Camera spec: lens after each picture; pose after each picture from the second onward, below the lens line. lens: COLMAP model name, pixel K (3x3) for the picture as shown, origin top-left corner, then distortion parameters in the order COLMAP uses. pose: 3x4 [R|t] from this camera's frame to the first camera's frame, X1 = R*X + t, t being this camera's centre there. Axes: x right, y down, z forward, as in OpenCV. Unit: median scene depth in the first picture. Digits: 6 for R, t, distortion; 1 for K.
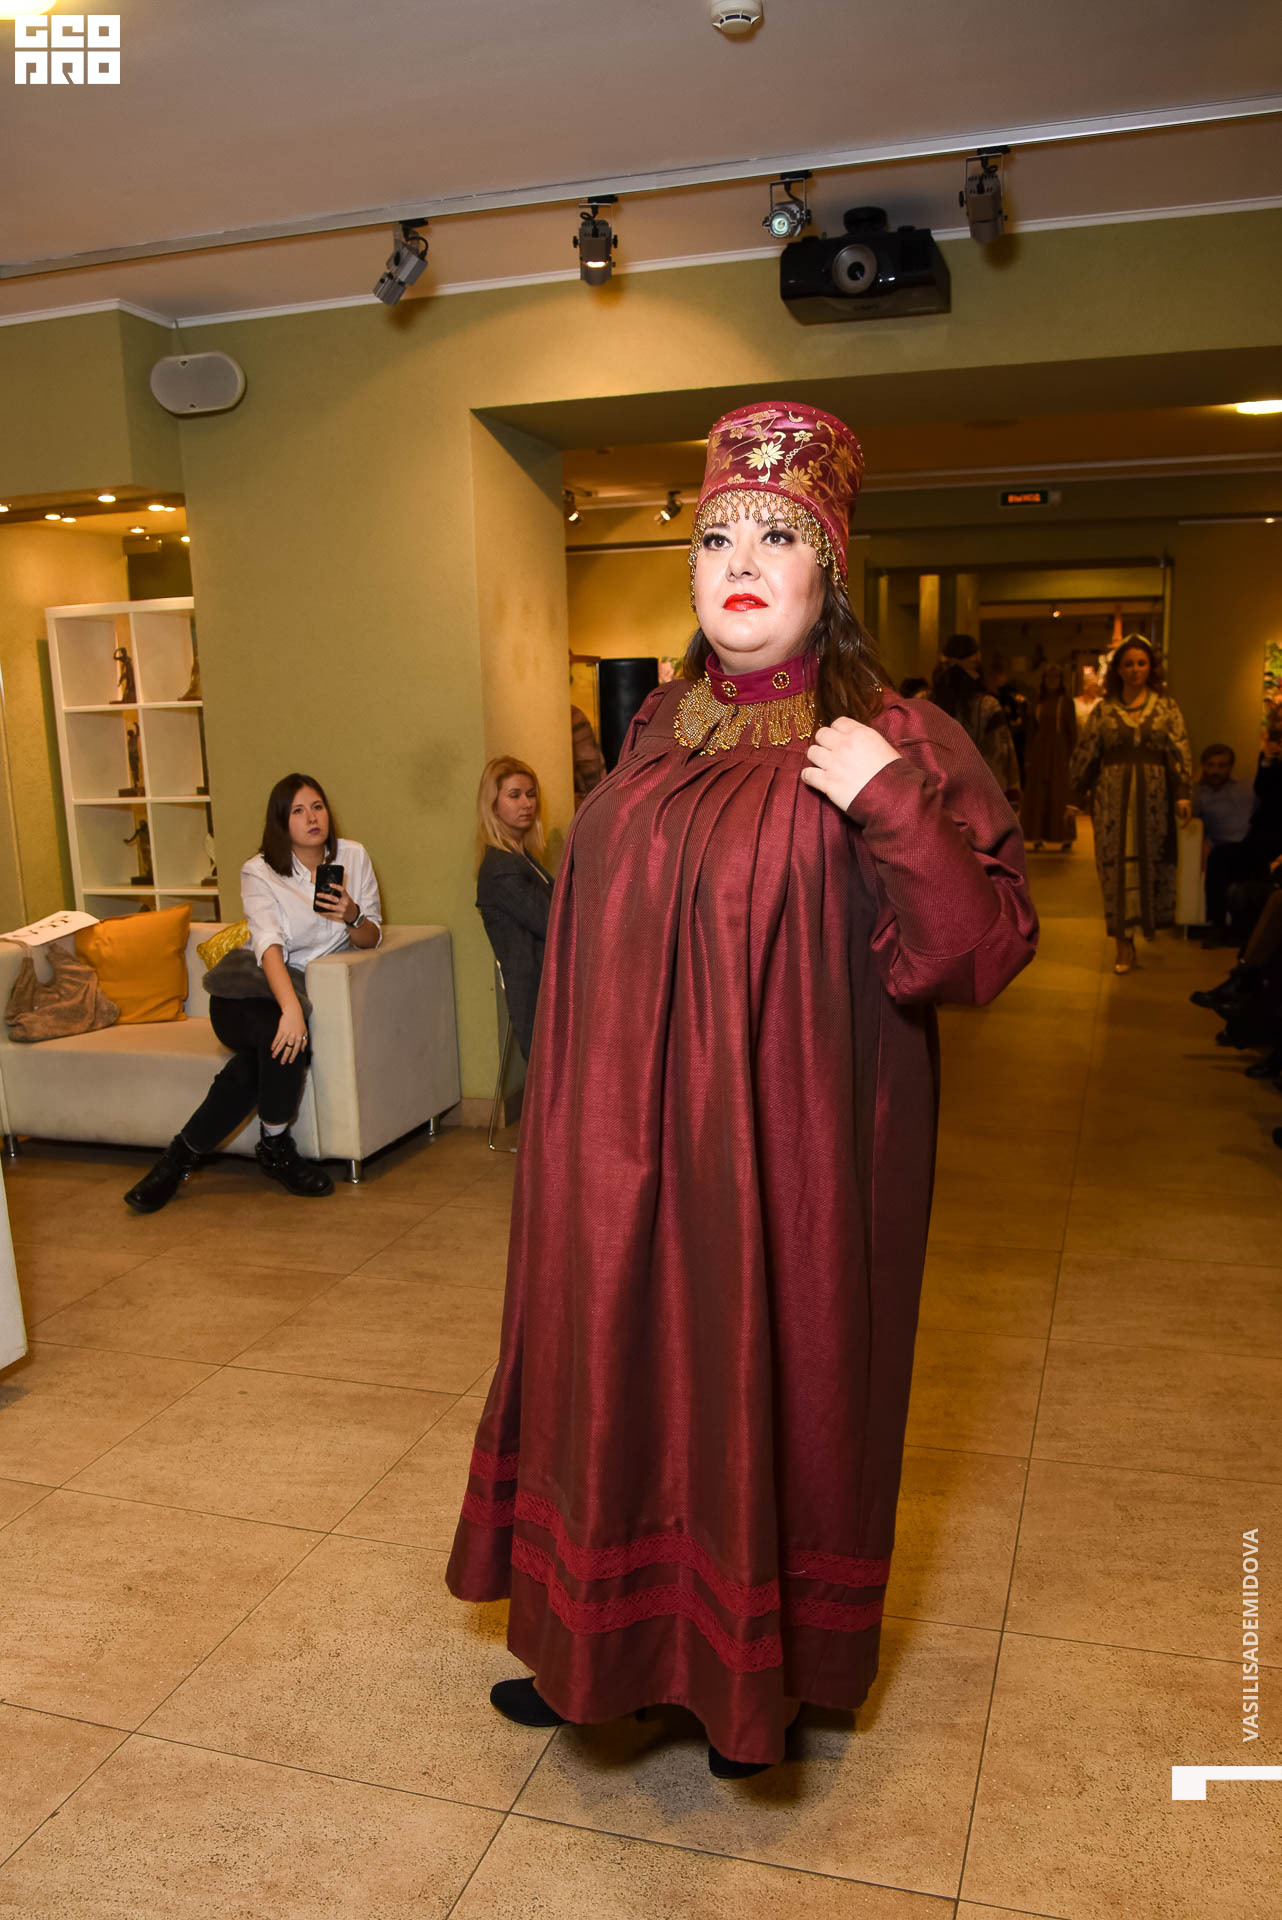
lens RADIAL K [[1212.4, 0, 705.7], [0, 1212.4, 958.9], [0, 0, 1]] dist [-0.072349, 0.026966]
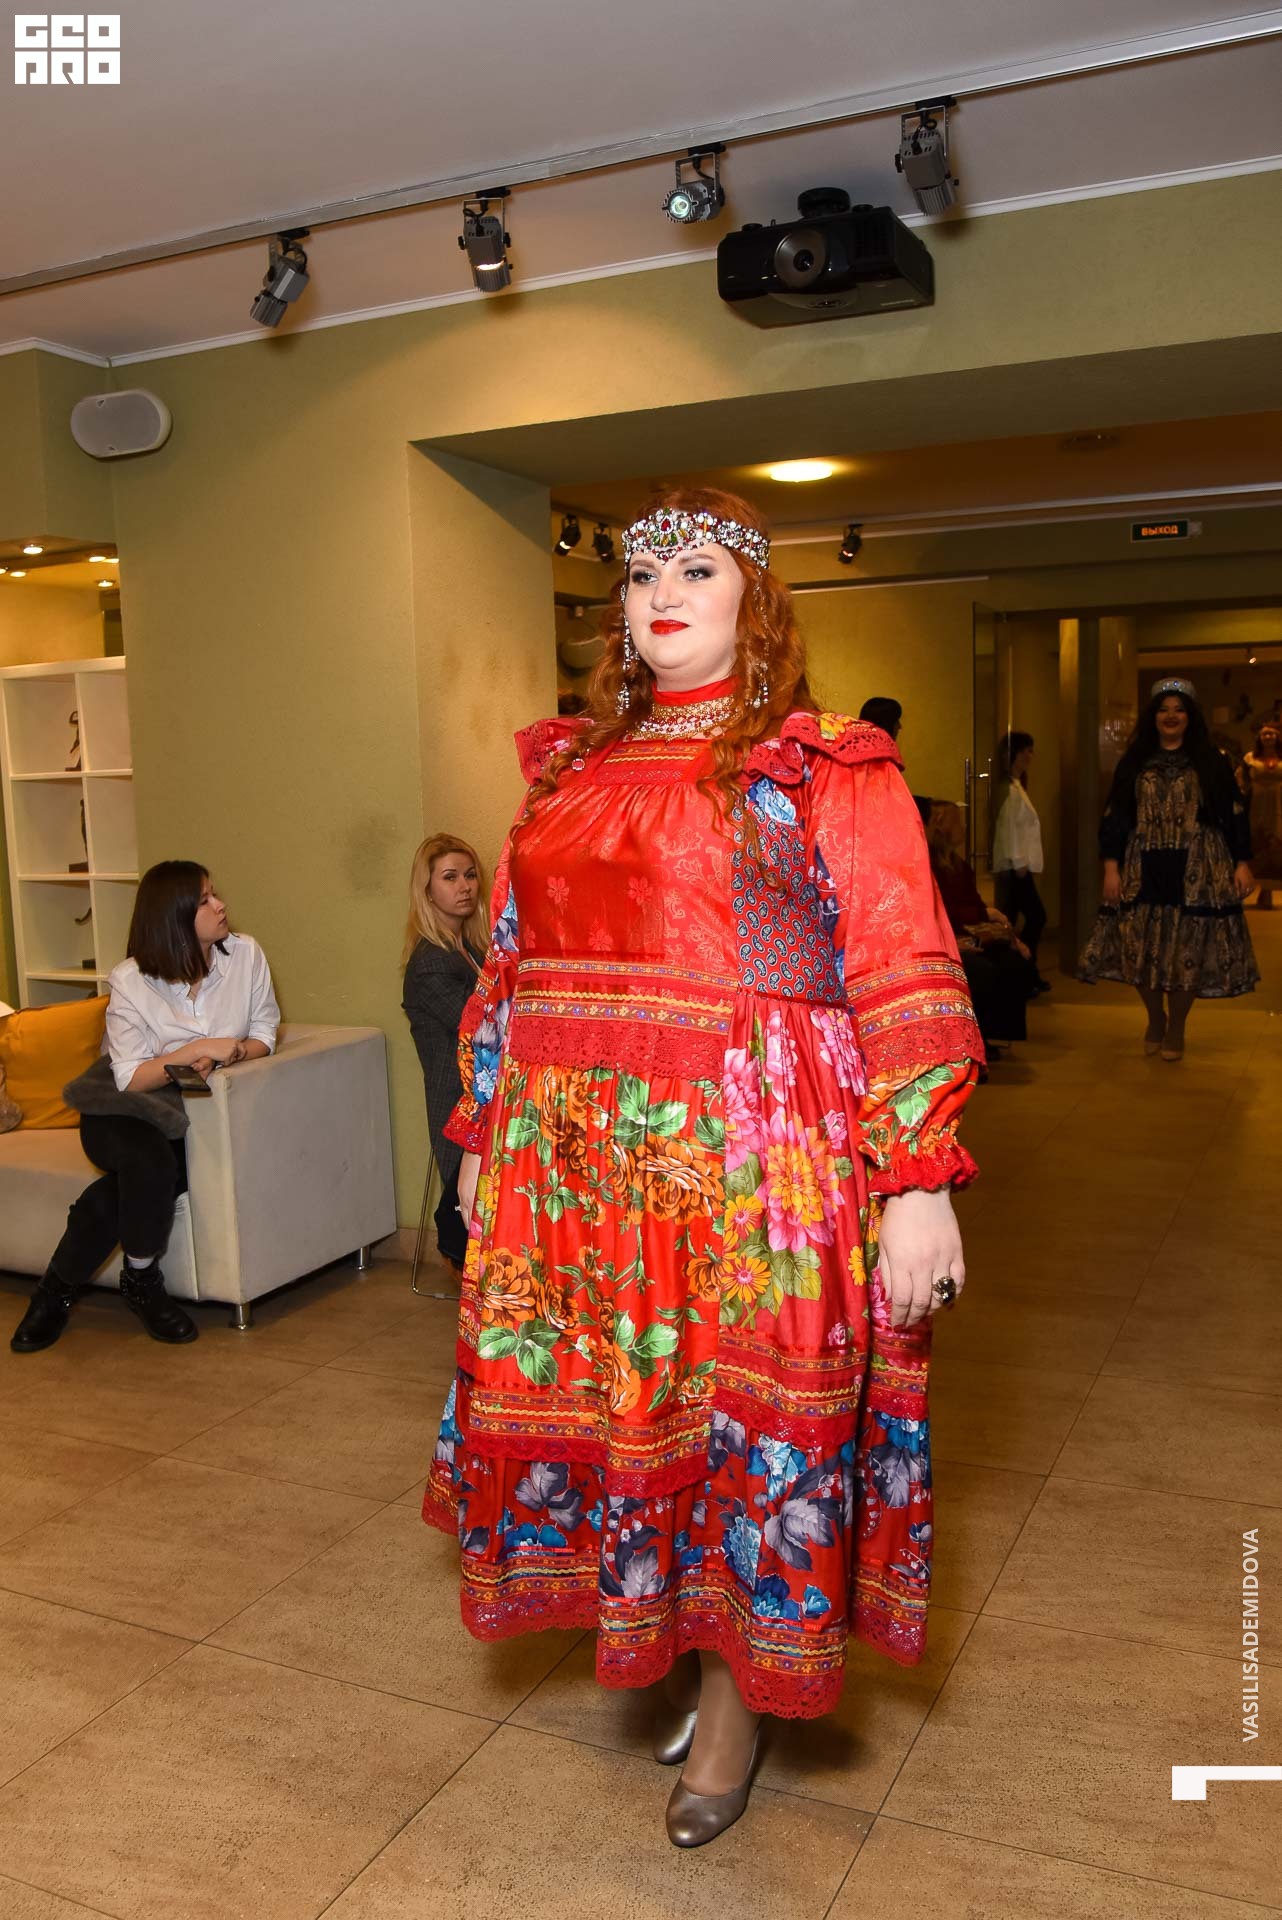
lens RADIAL K [[1355.5, 0, 644.1], [0, 1355.5, 948.0], [0, 0, 1]] dist [-0.090745, 0.041336]
pose [[0.992533, 0.010033, -0.121566, 0.112198], [-0.018799, 0.997286, -0.071178, -0.022861], [0.120522, 0.072932, 0.990028, 0.080188]]
